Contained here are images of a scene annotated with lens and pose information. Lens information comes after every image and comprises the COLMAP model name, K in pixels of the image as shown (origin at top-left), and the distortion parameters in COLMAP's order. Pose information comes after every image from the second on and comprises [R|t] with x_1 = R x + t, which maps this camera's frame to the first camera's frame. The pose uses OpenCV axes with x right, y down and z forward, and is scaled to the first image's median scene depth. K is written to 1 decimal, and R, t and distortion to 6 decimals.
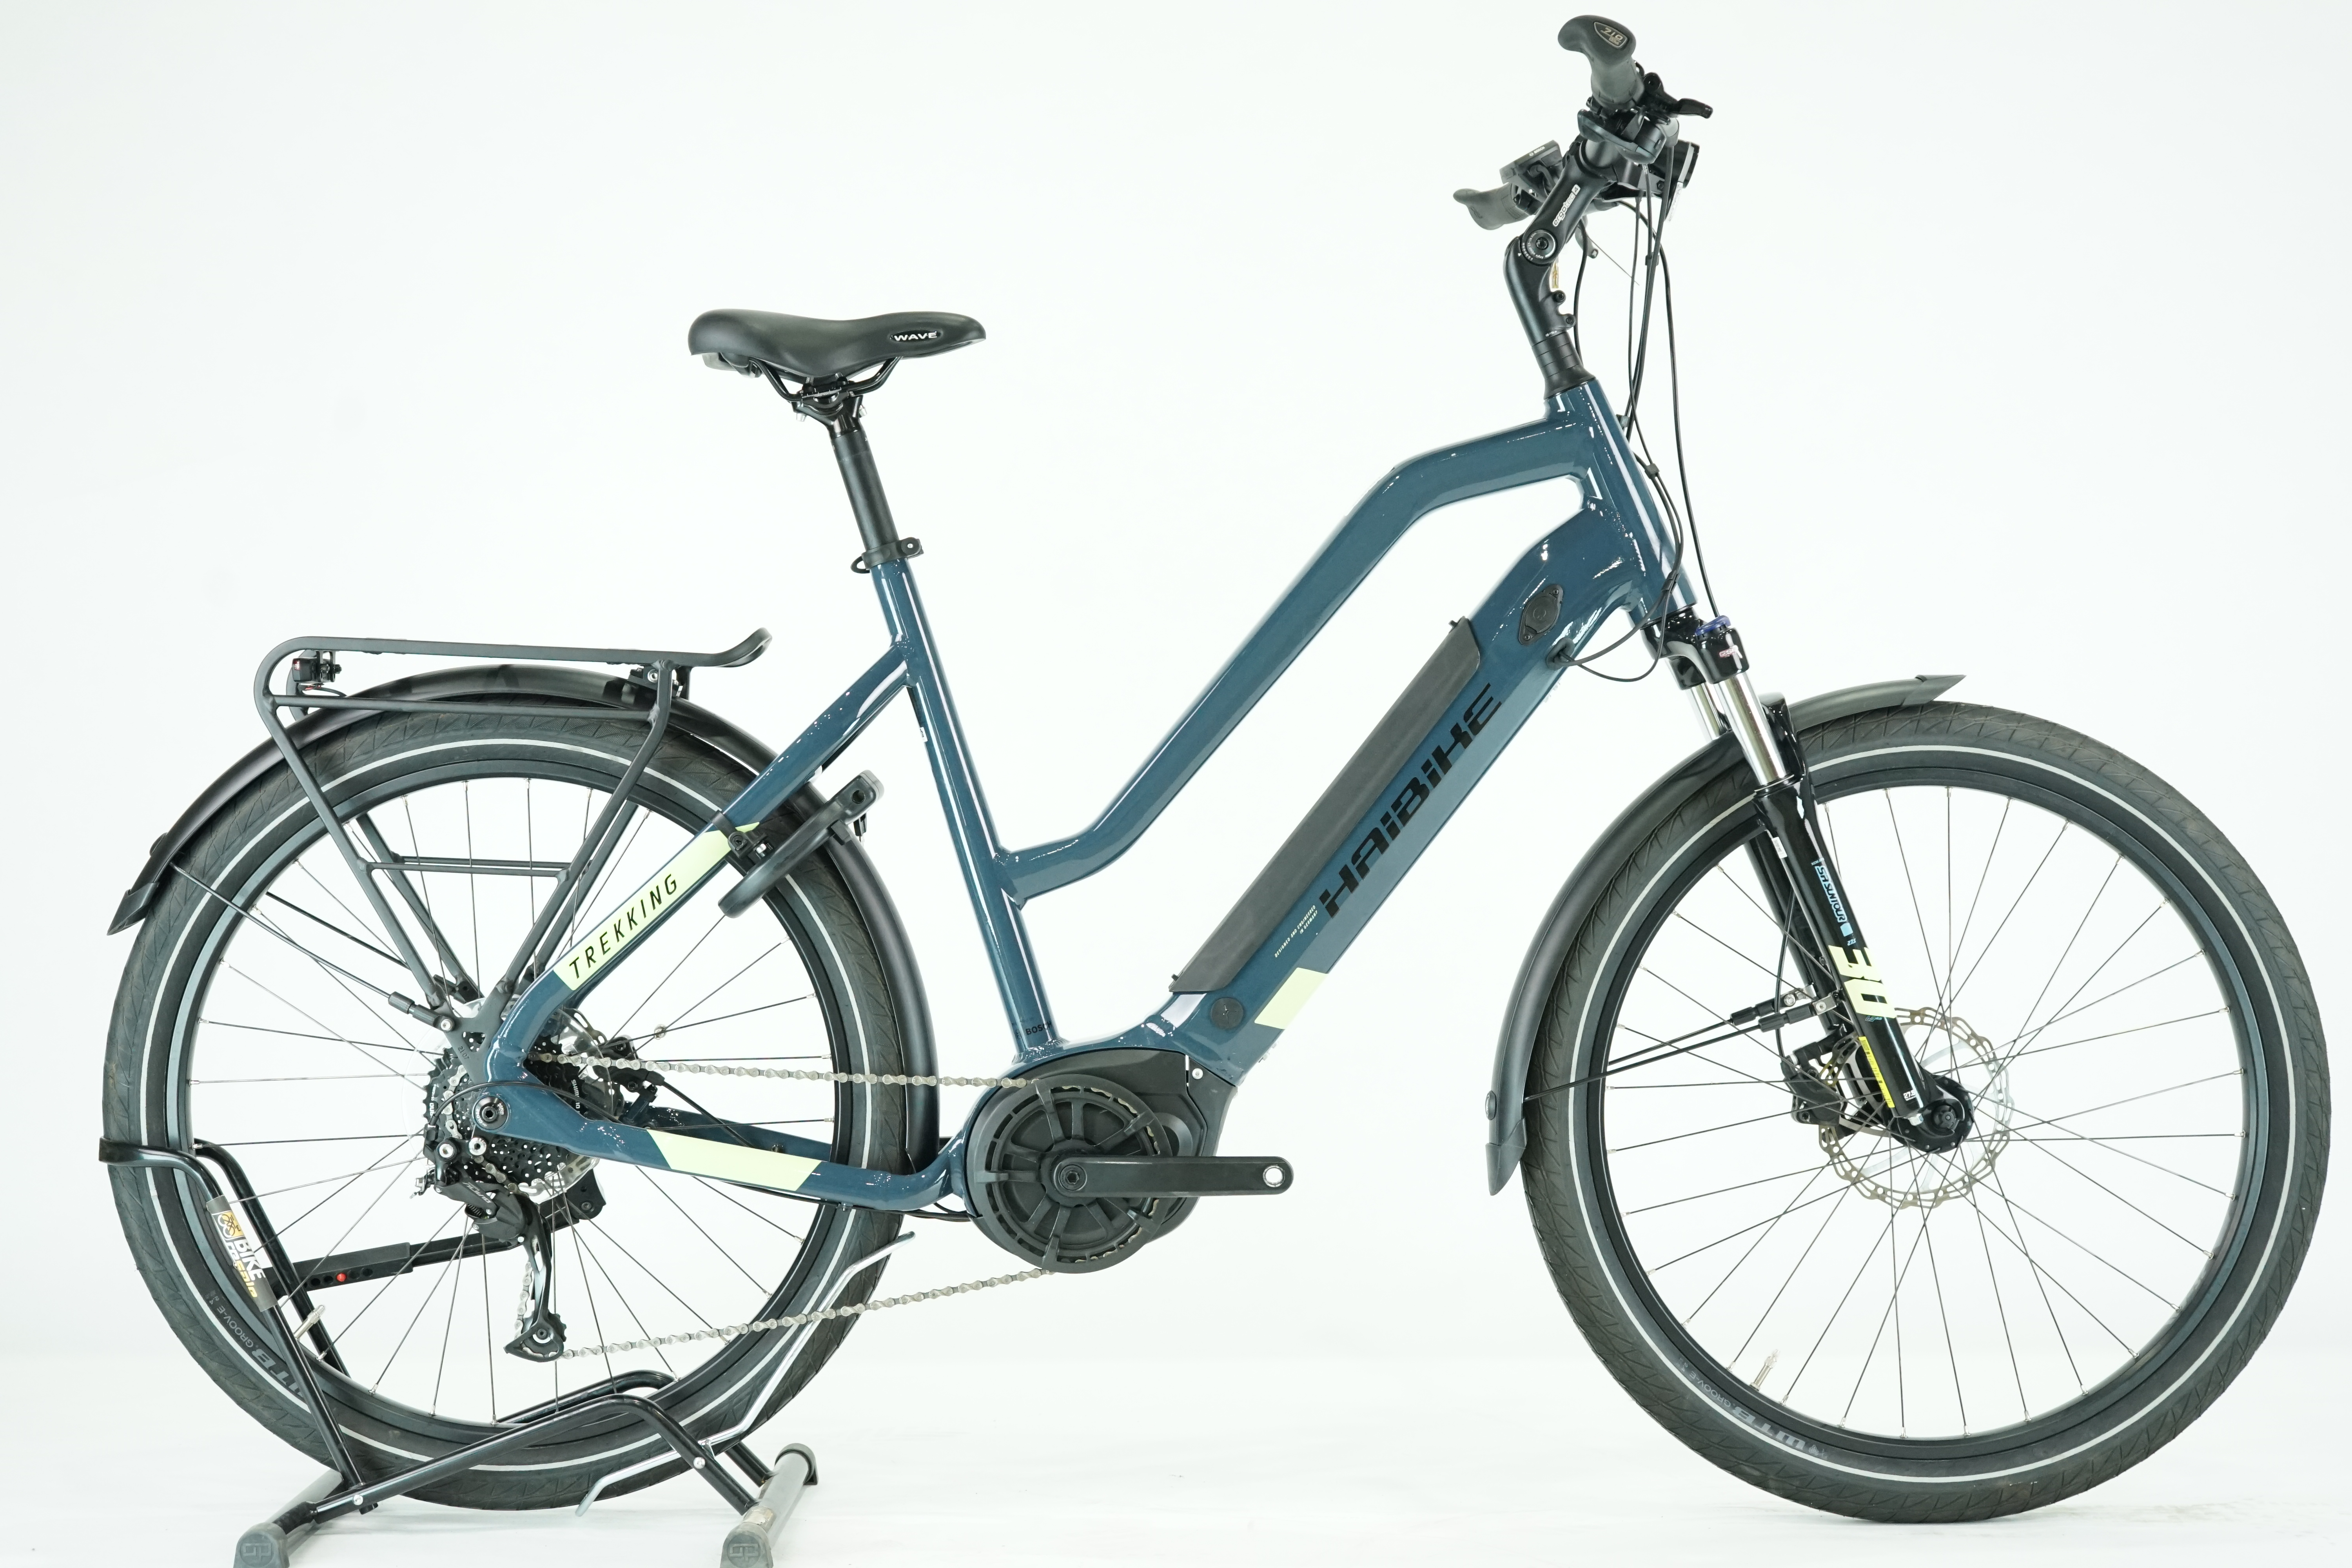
lens RADIAL K [[3735.4, 0, 1176.0], [0, 3735.4, 784.0], [0, 0, 1]] dist [-0.015574, 0.002094]
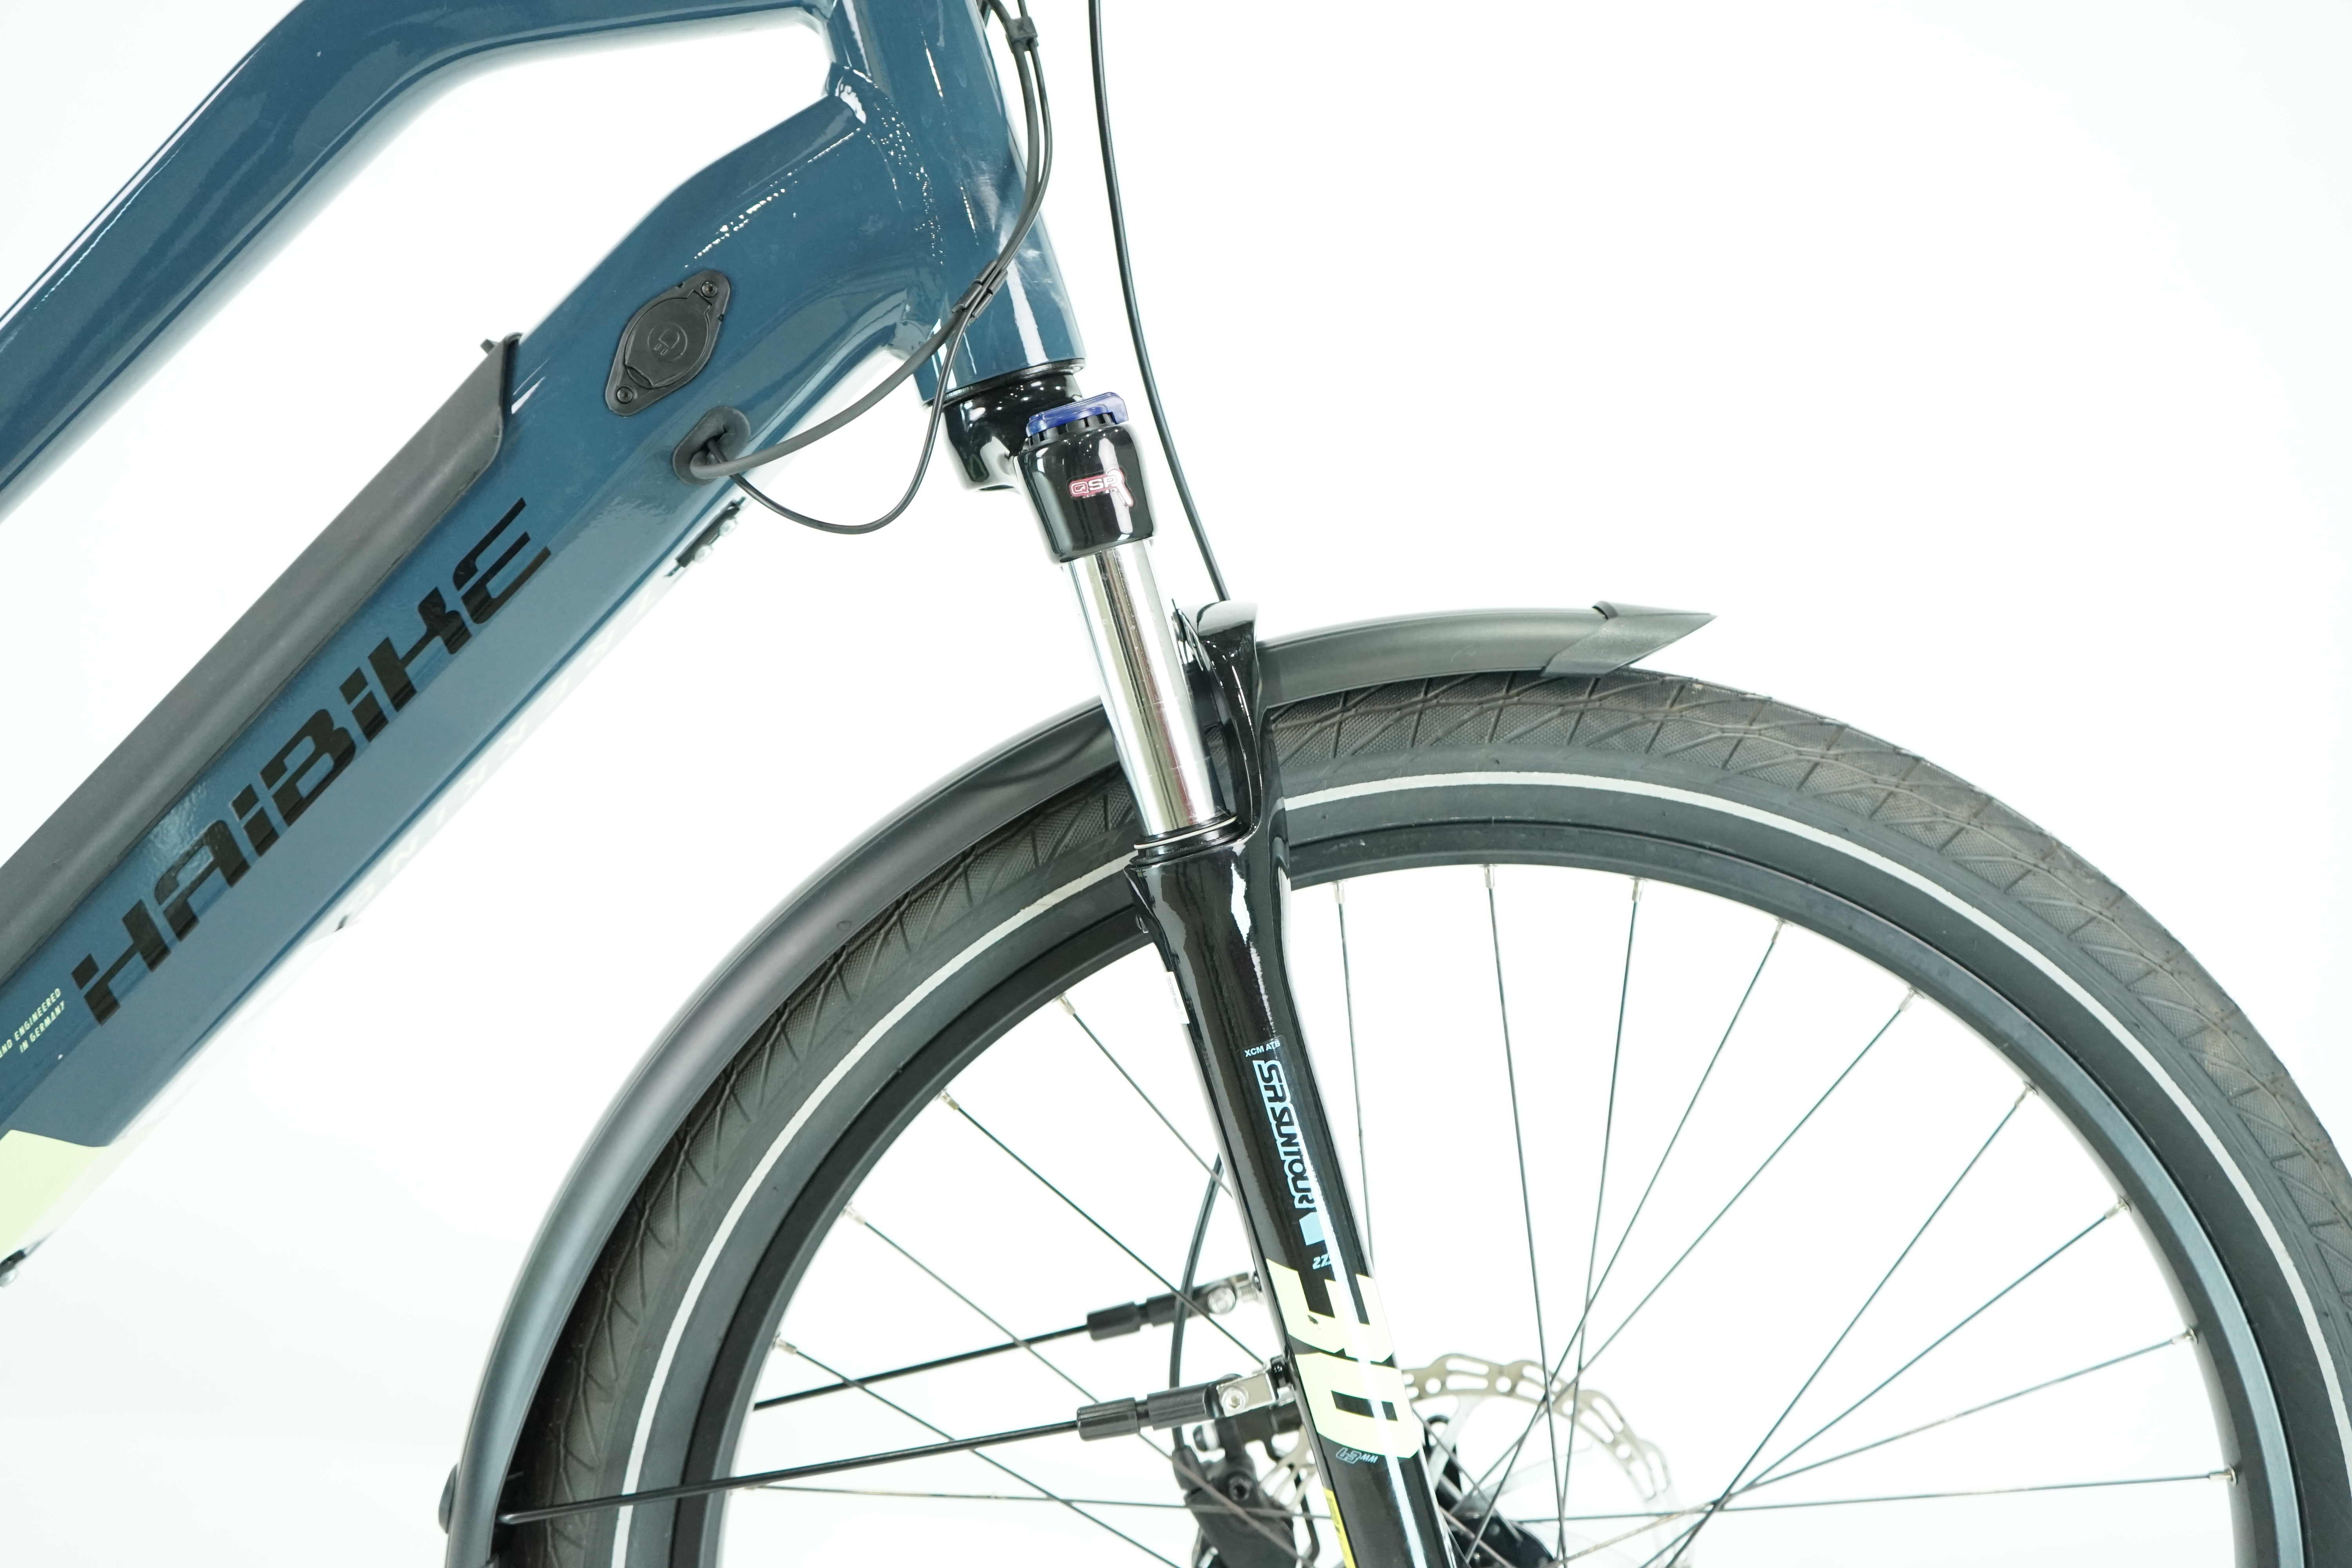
lens RADIAL K [[2414.9, 0, 1175.4], [0, 2414.9, 813.7], [0, 0, 1]] dist [-0.010877, -0.007534]
pose [[0.992550, 0.118000, -0.030340, 0.164495], [-0.115070, 0.989727, 0.084853, -0.023392], [0.040041, -0.080730, 0.995931, 0.736964]]
